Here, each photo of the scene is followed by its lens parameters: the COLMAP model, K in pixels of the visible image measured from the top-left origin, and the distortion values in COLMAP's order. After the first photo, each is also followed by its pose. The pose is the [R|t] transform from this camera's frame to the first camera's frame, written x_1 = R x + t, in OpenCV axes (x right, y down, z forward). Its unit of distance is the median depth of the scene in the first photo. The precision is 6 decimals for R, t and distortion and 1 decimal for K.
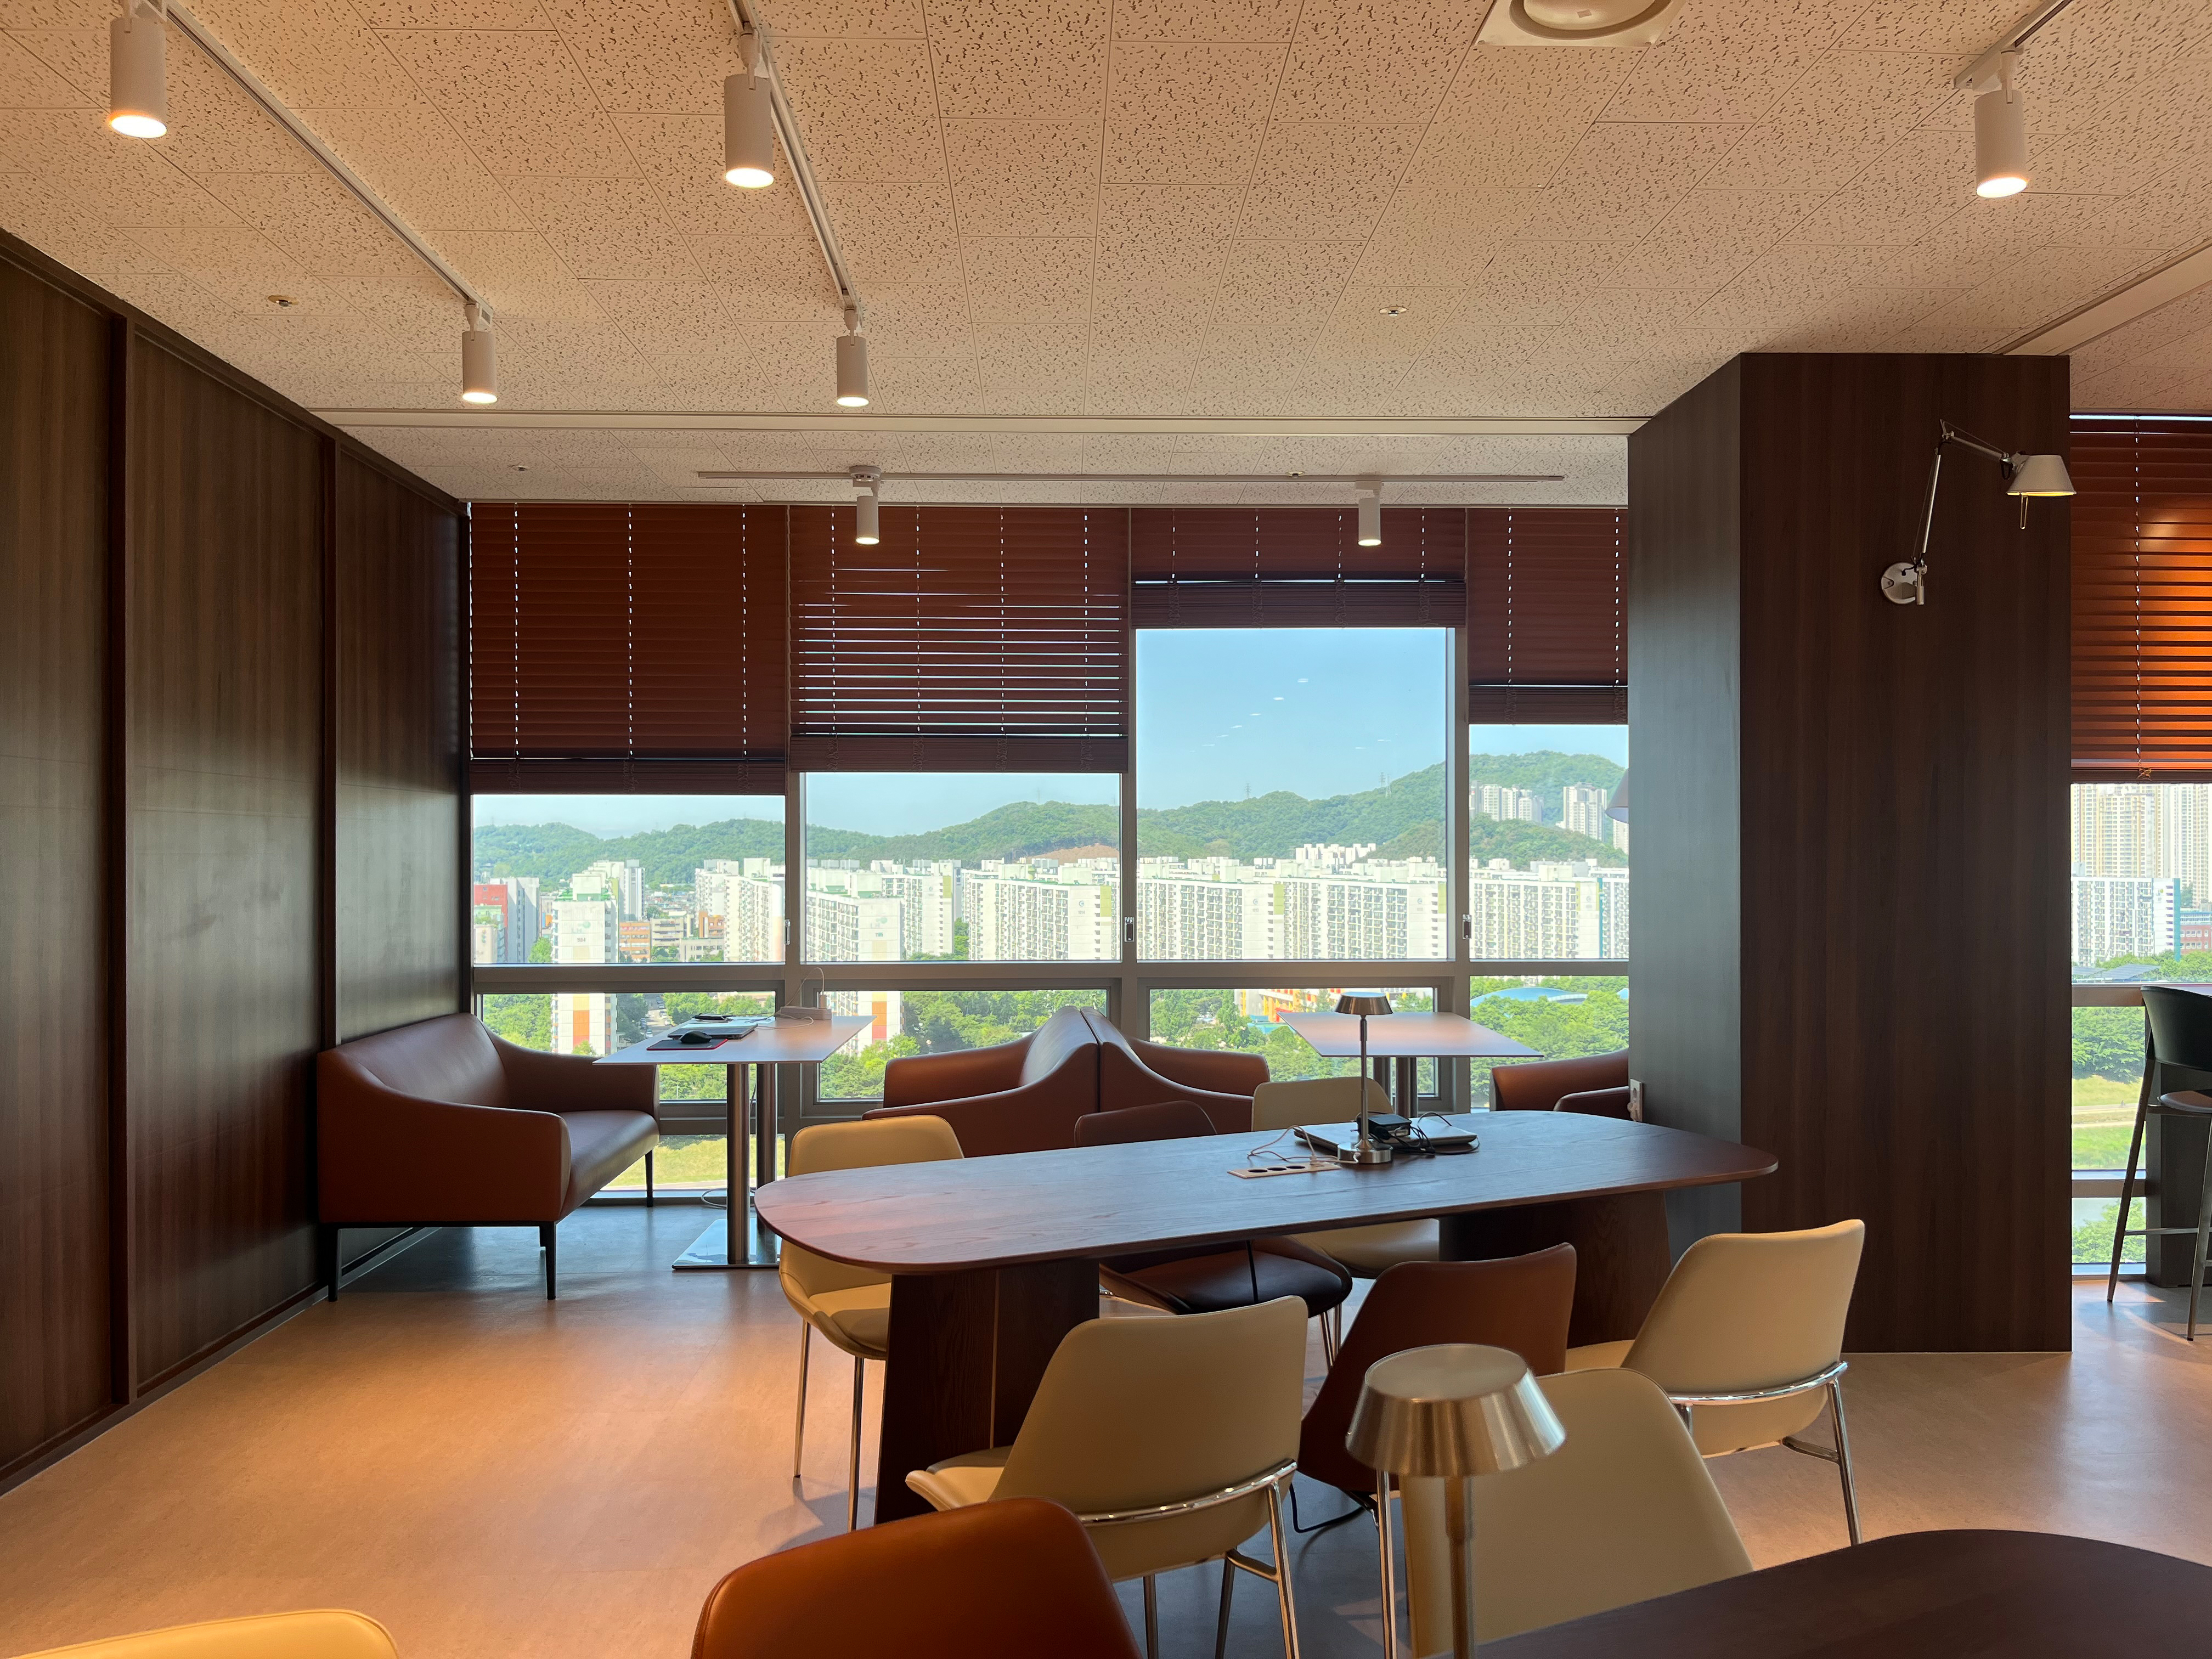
lens RADIAL K [[1695.5, 0, 1117.2], [0, 1695.5, 842.4], [0, 0, 1]] dist [0.053561, -0.058558]
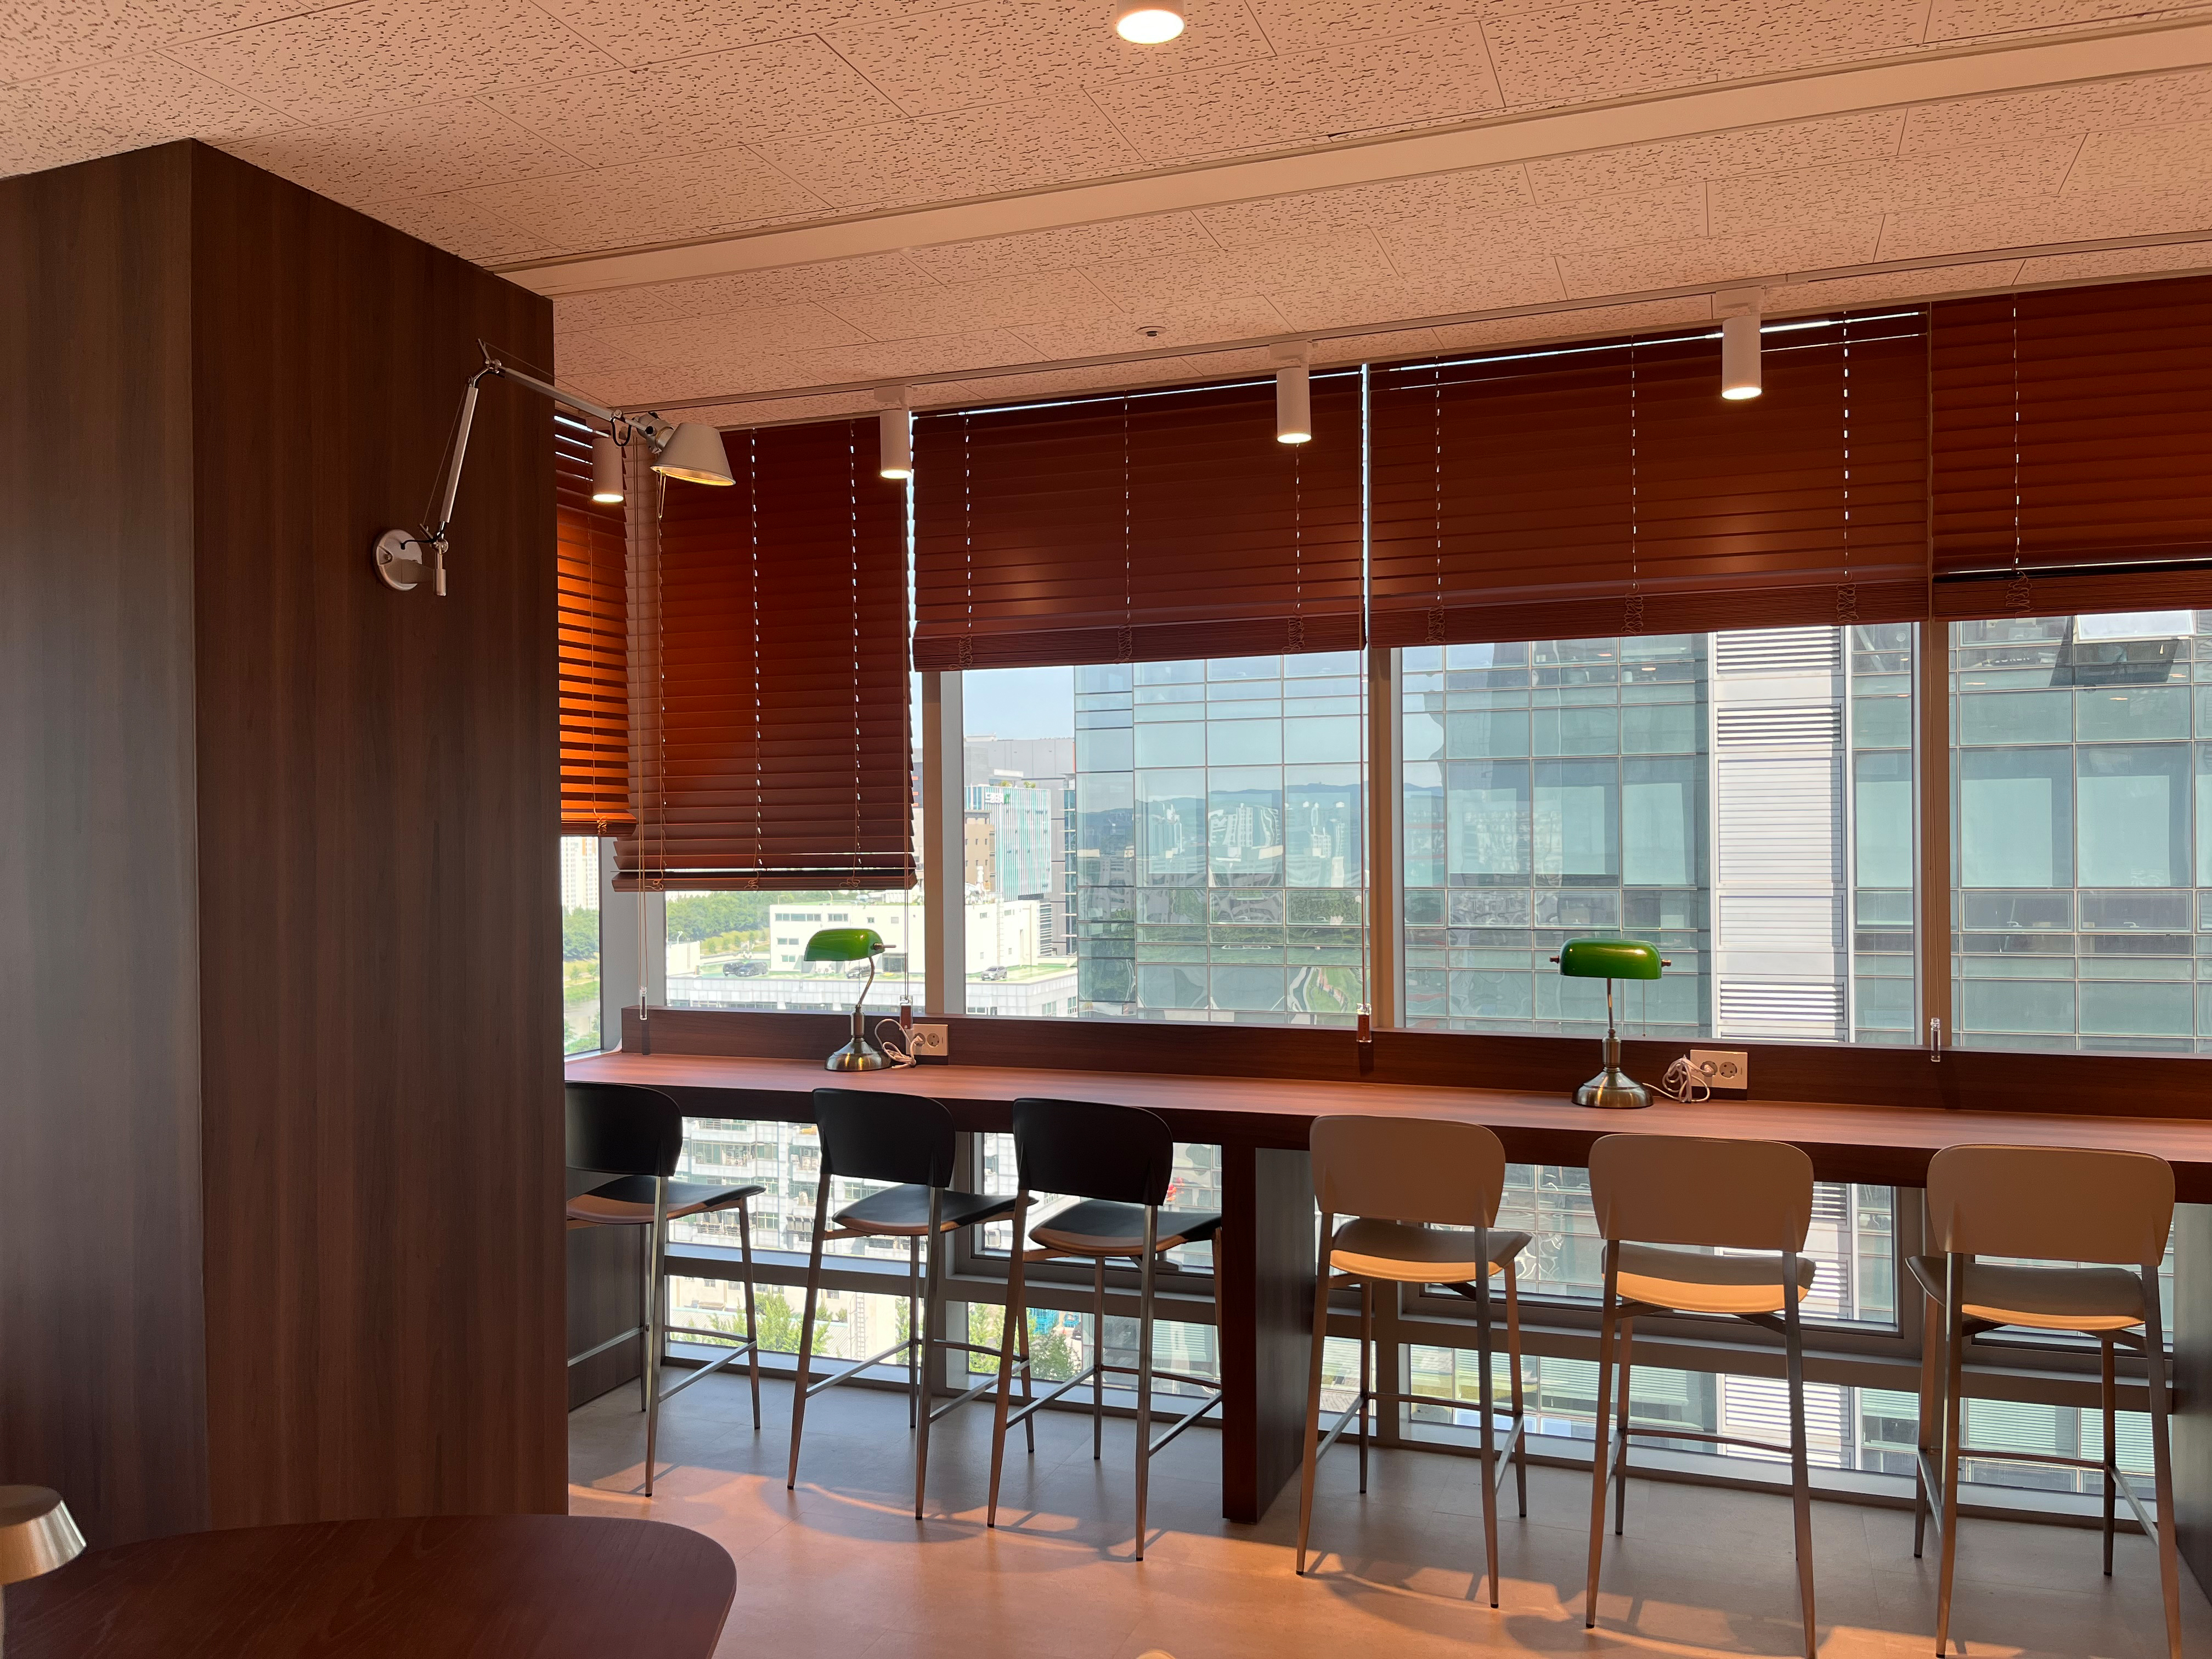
lens RADIAL K [[1695.5, 0, 1094.4], [0, 1695.5, 835.8], [0, 0, 1]] dist [0.053561, -0.058558]
pose [[0.388909, -0.001361, 0.921275, -0.051066], [0.004804, 0.999988, -0.000551, -0.028231], [-0.921264, 0.004640, 0.388911, 0.347848]]
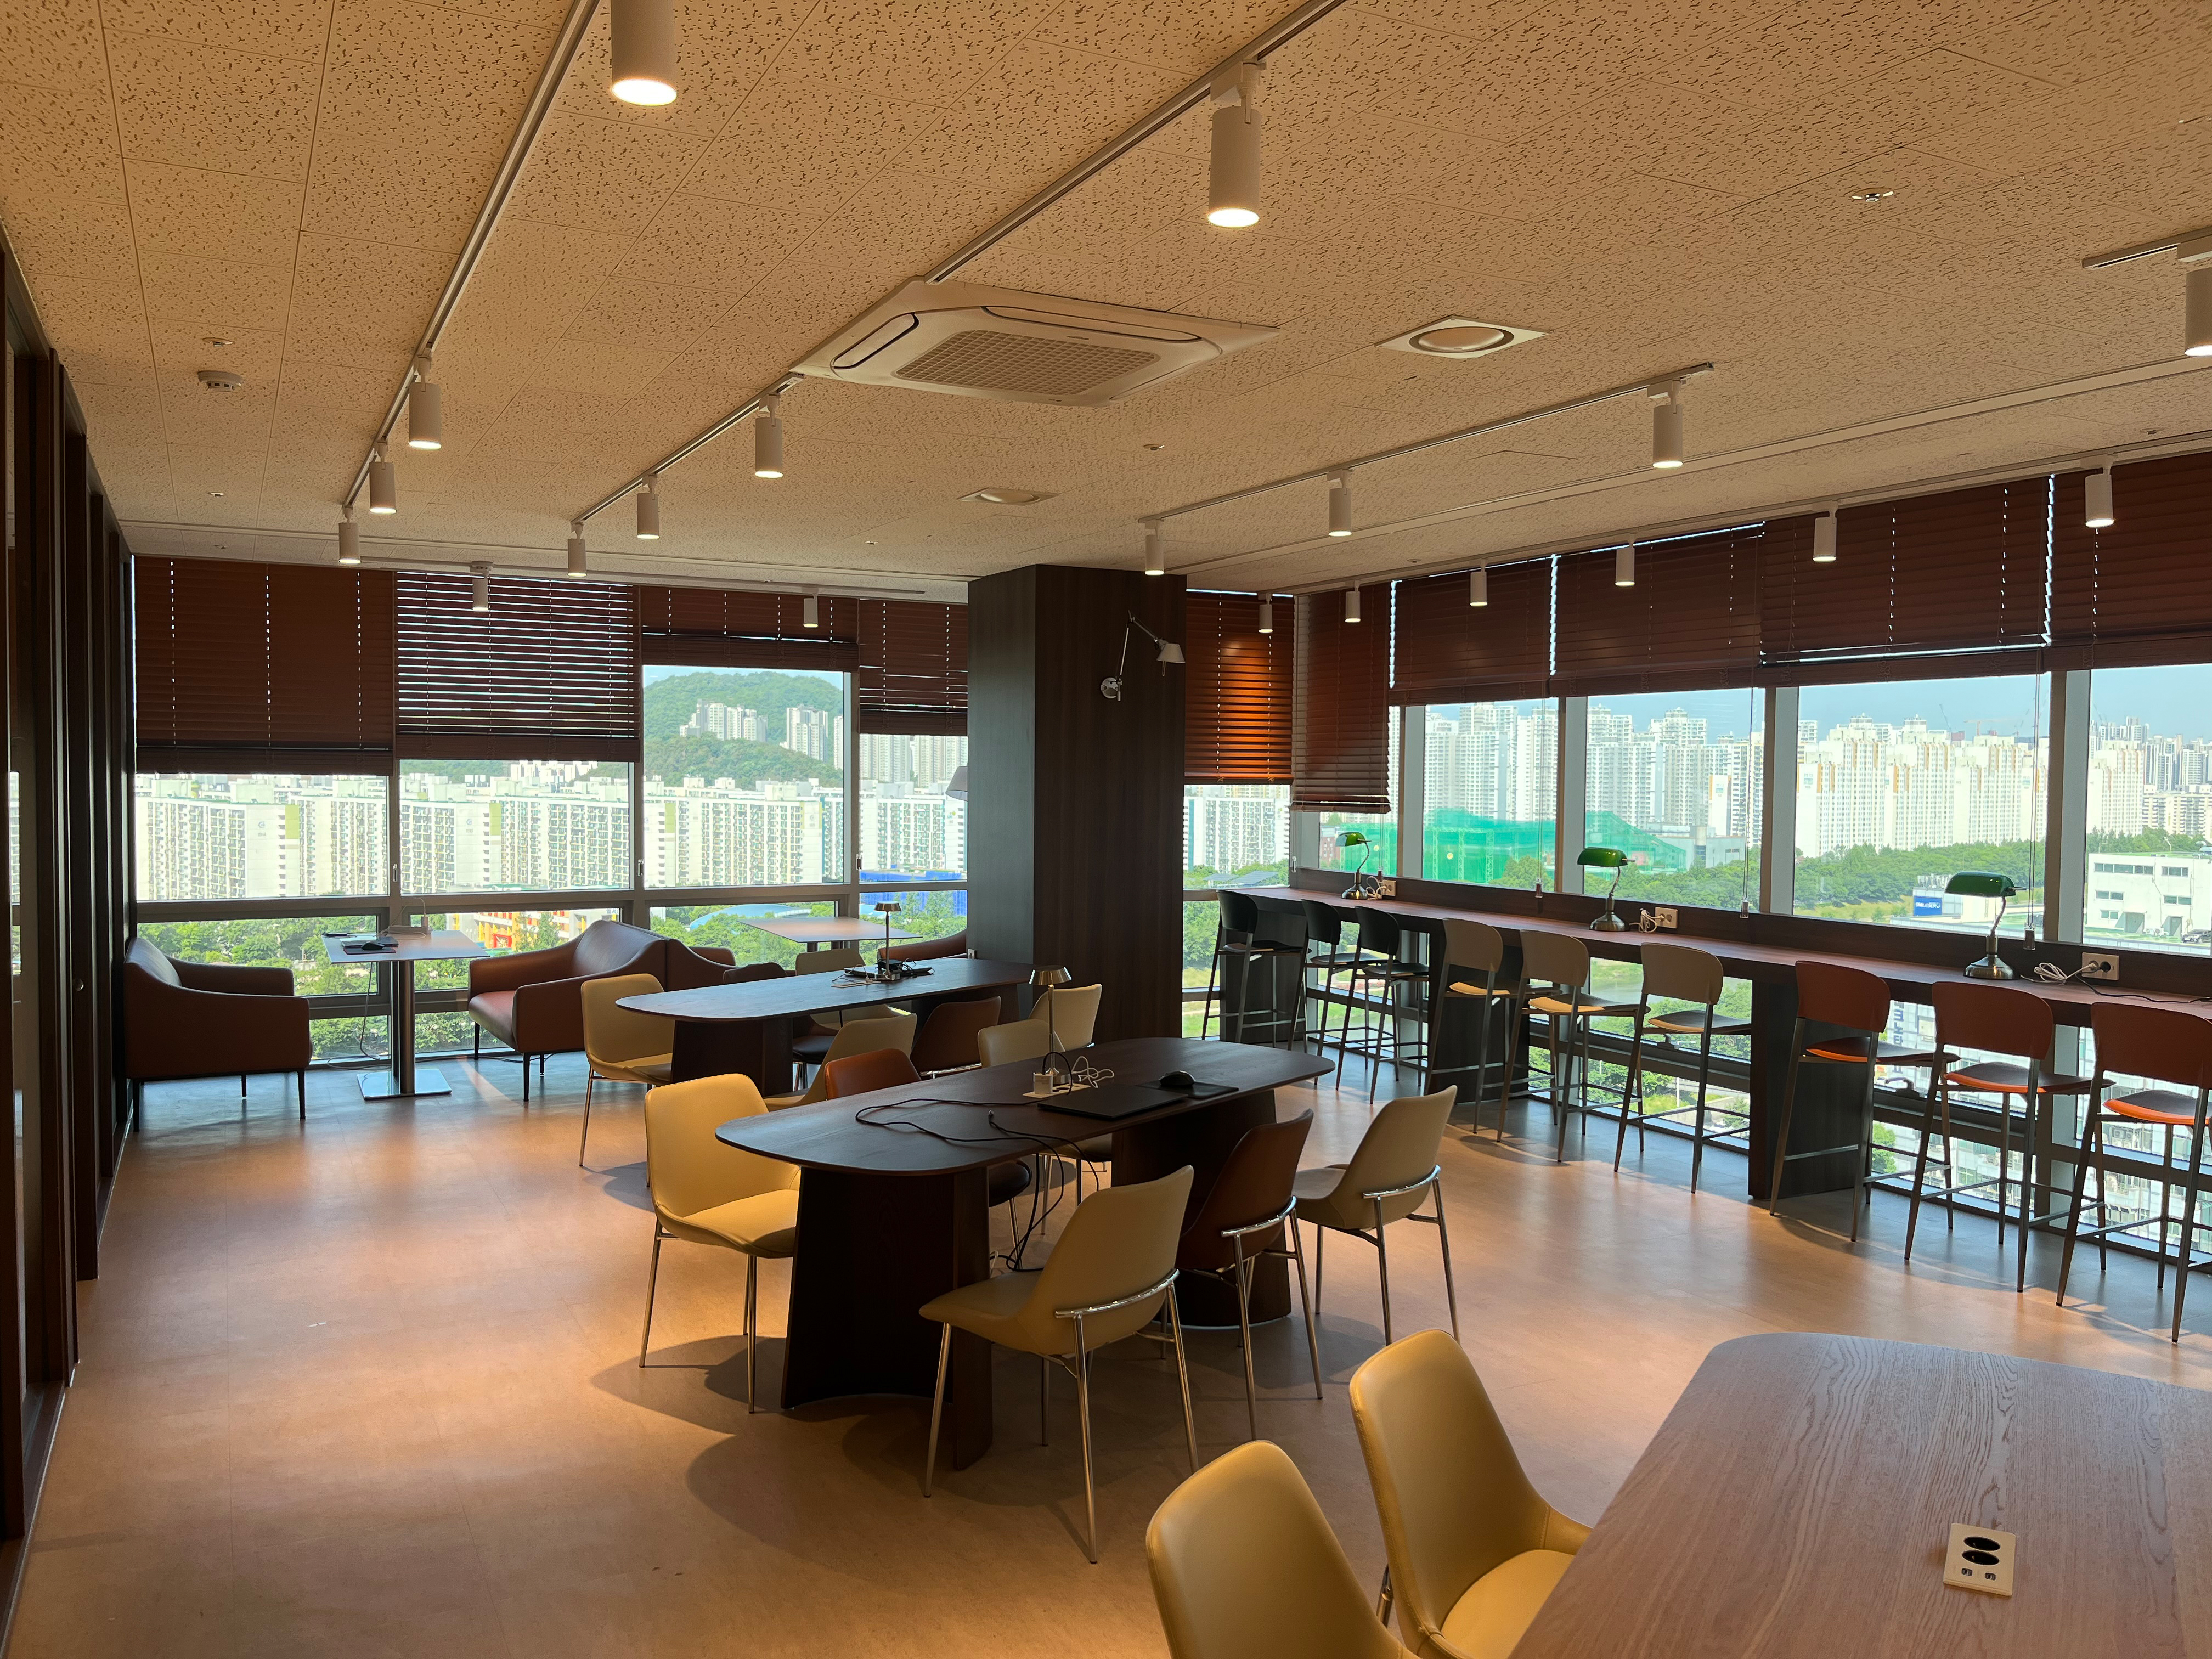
lens RADIAL K [[1695.5, 0, 1101.7], [0, 1695.5, 814.6], [0, 0, 1]] dist [0.053561, -0.058558]
pose [[0.905039, -0.001241, 0.425326, -0.276674], [-0.012093, 0.999516, 0.028649, -0.044786], [-0.425156, -0.031072, 0.904587, -0.556037]]
